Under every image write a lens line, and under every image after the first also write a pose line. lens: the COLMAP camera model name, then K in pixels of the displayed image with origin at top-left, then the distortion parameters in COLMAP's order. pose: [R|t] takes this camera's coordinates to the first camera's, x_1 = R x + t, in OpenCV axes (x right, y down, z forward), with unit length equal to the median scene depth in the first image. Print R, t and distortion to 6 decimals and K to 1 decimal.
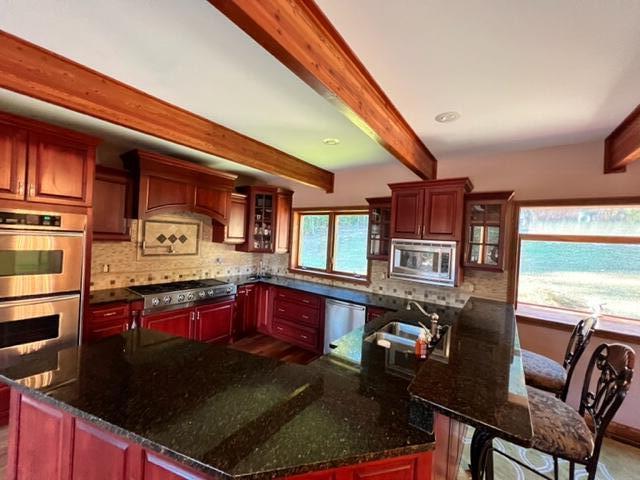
lens RADIAL K [[256.7, 0, 320.0], [0, 256.7, 236.9], [0, 0, 1]] dist [-0.003209, 0.000071]
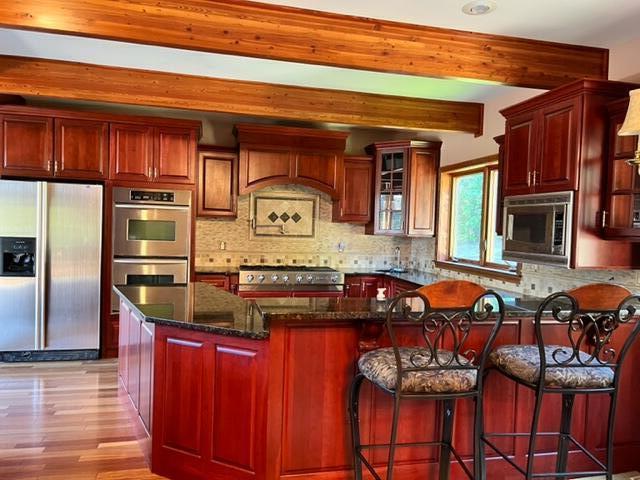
lens RADIAL K [[483.9, 0, 320.5], [0, 483.9, 242.4], [0, 0, 1]] dist [0.036756, -0.010076]
pose [[0.754068, -0.006496, -0.656764, 0.584984], [0.008415, 0.999965, -0.000228, 0.091824], [0.656742, -0.005354, 0.754096, -0.156972]]
